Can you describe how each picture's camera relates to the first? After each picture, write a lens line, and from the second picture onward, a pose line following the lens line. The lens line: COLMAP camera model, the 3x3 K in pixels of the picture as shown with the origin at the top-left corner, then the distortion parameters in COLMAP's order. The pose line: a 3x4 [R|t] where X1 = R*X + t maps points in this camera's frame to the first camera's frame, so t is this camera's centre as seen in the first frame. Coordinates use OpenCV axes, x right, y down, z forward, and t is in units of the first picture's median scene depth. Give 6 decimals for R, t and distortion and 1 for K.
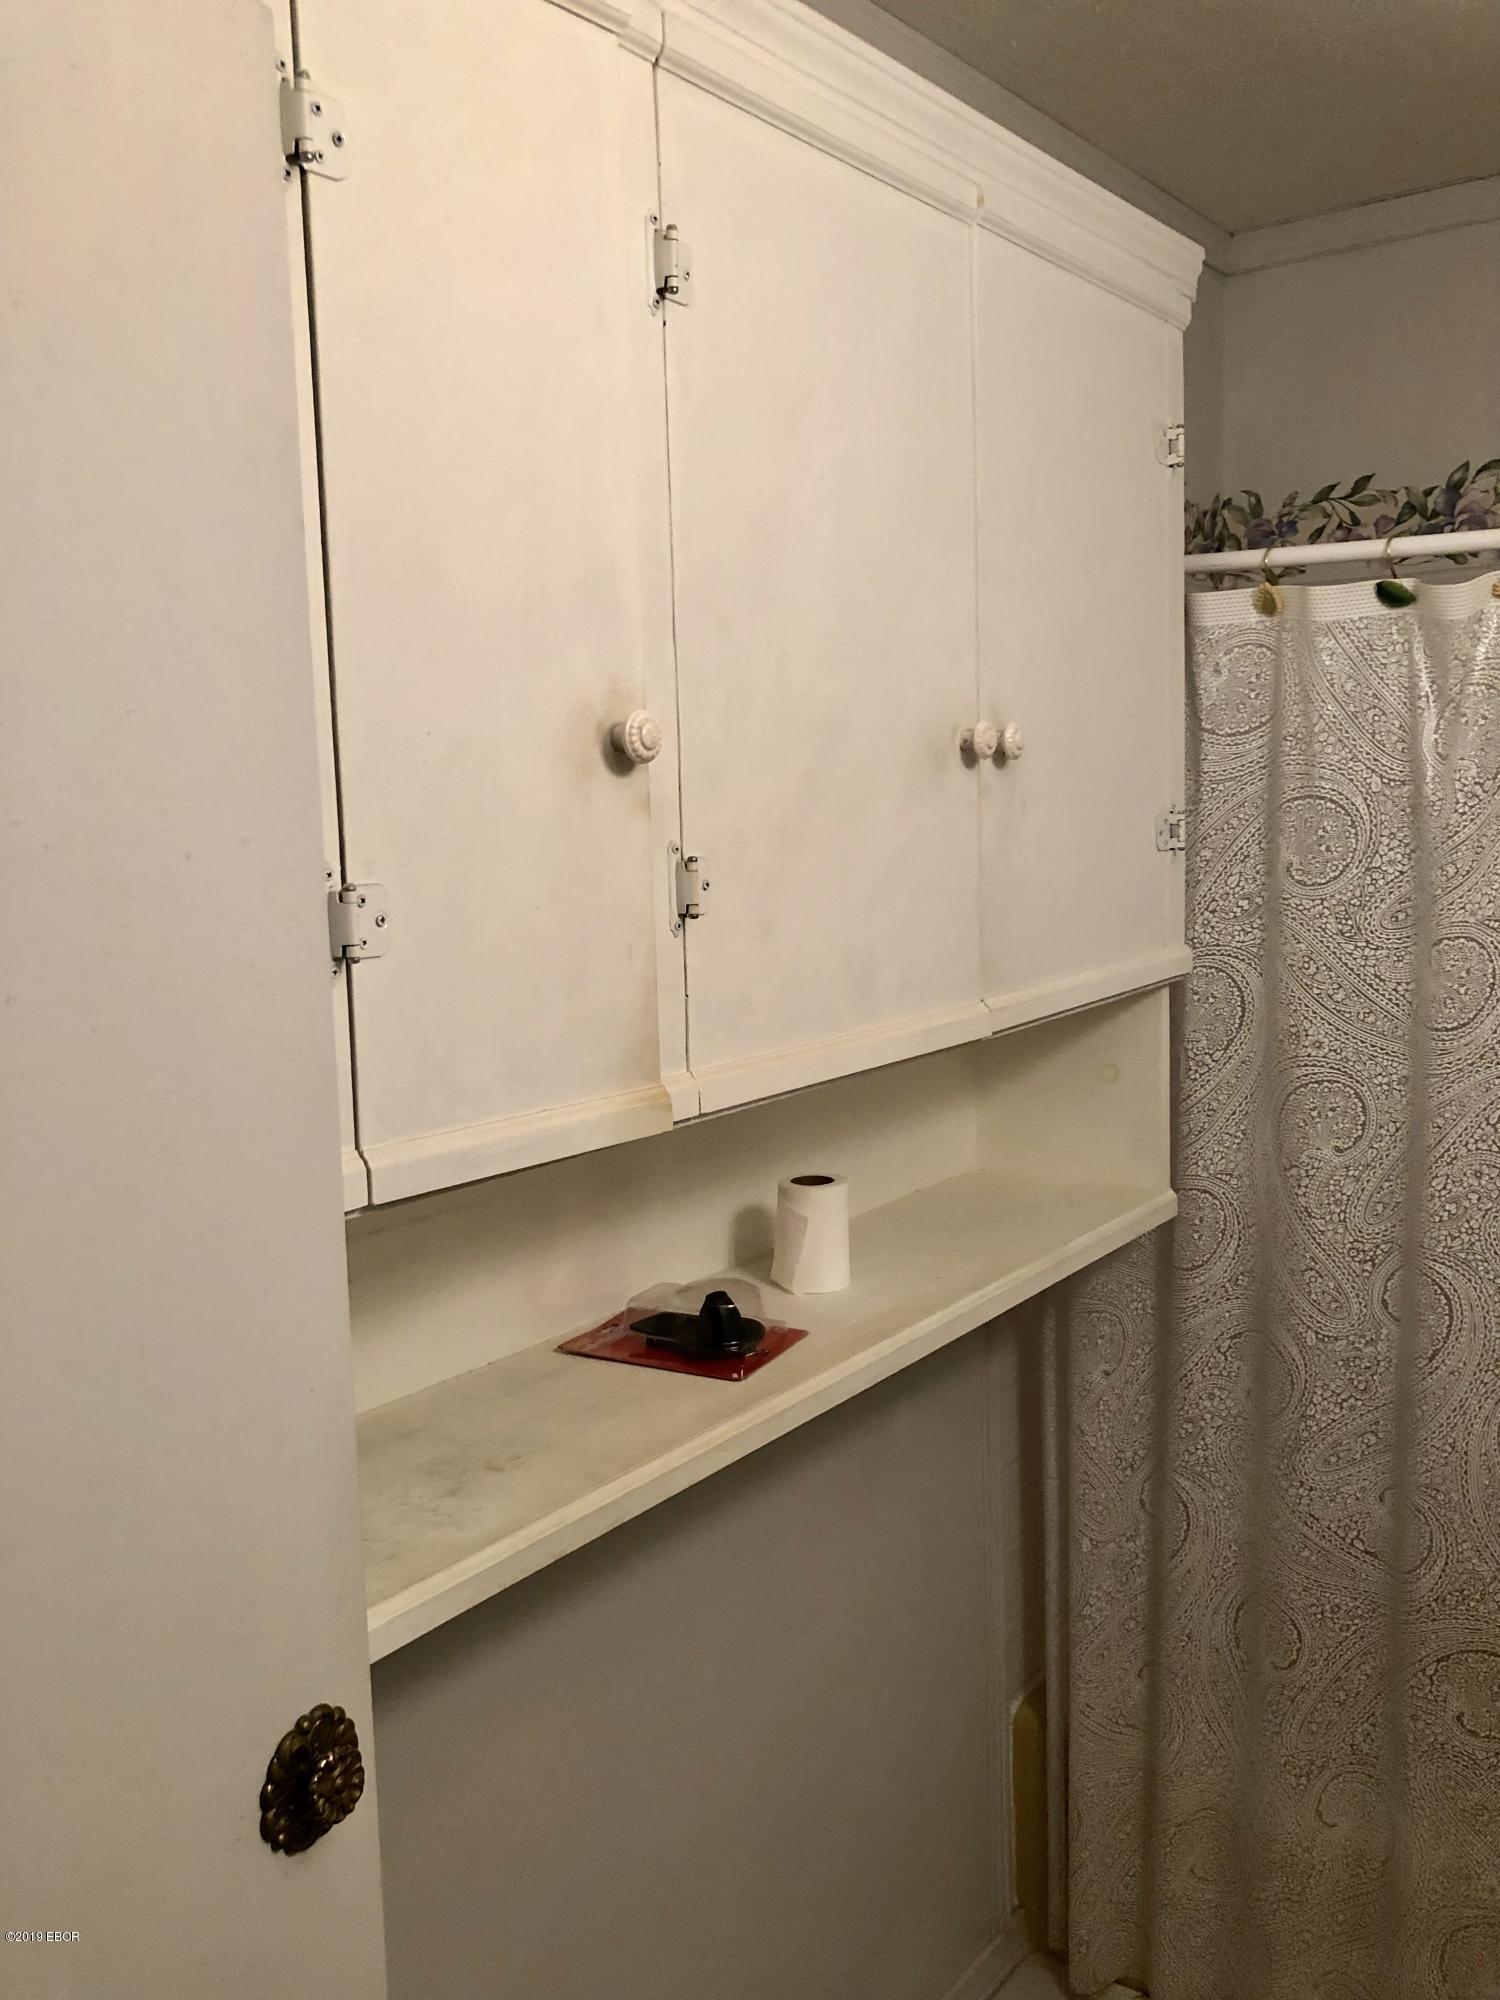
lens RADIAL K [[1686.1, 0, 749.6], [0, 1686.1, 989.5], [0, 0, 1]] dist [0.031573, -0.038693]
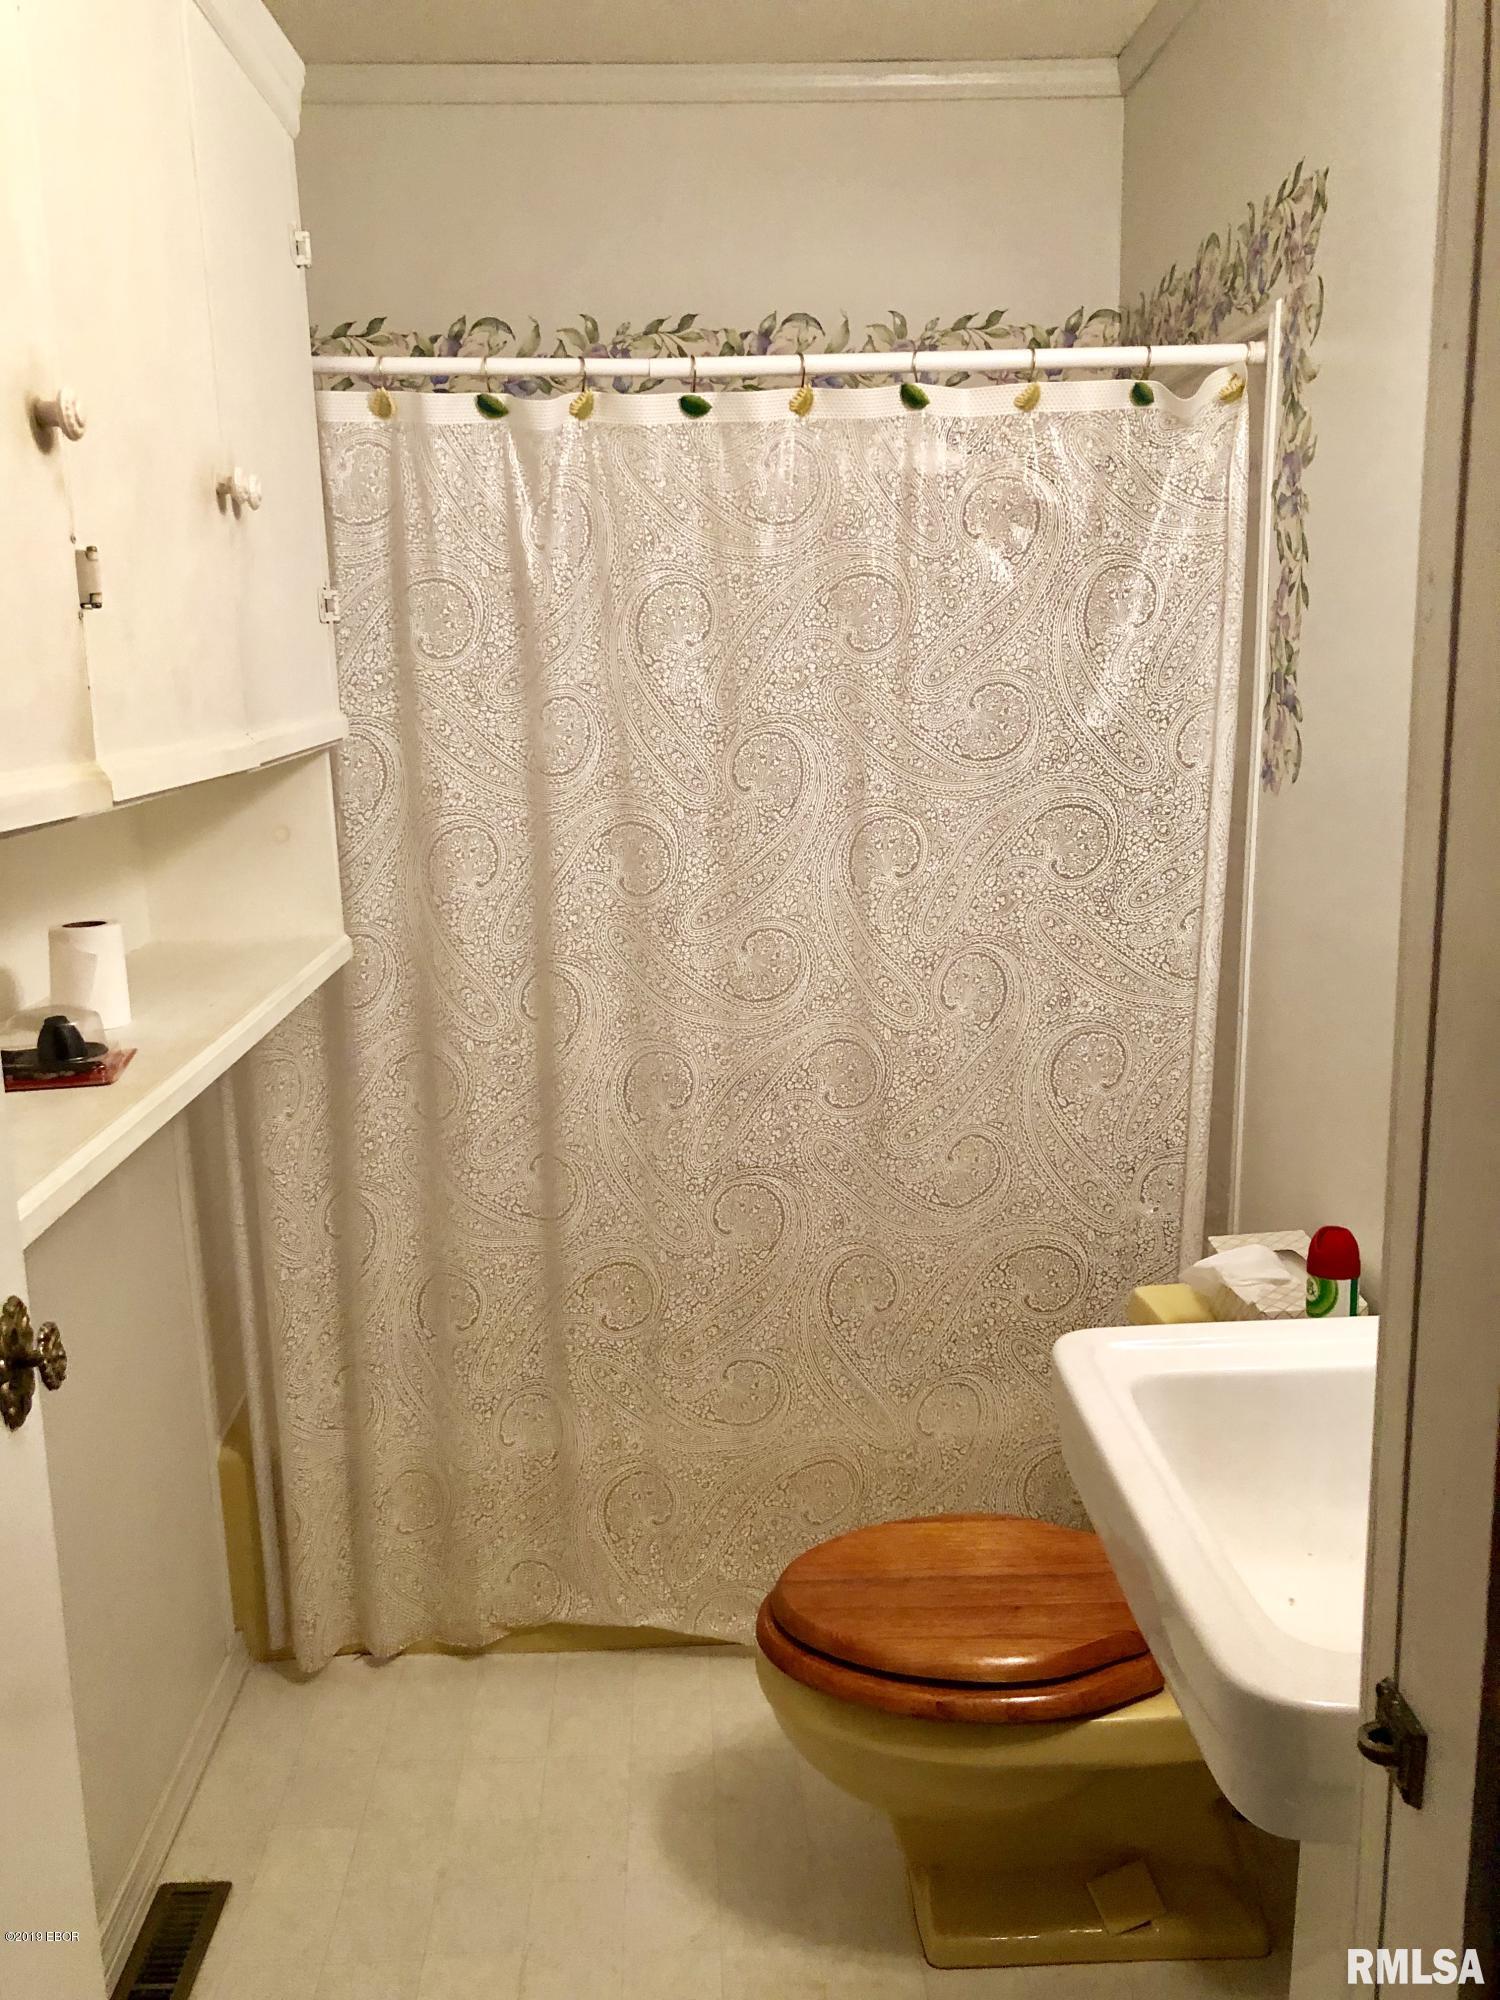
lens RADIAL K [[1686.1, 0, 745.0], [0, 1686.1, 1018.2], [0, 0, 1]] dist [0.031573, -0.038693]
pose [[0.770422, -0.120560, 0.626031, -0.266046], [0.080008, 0.992477, 0.092669, 0.093378], [-0.632494, -0.021307, 0.774272, -0.044705]]
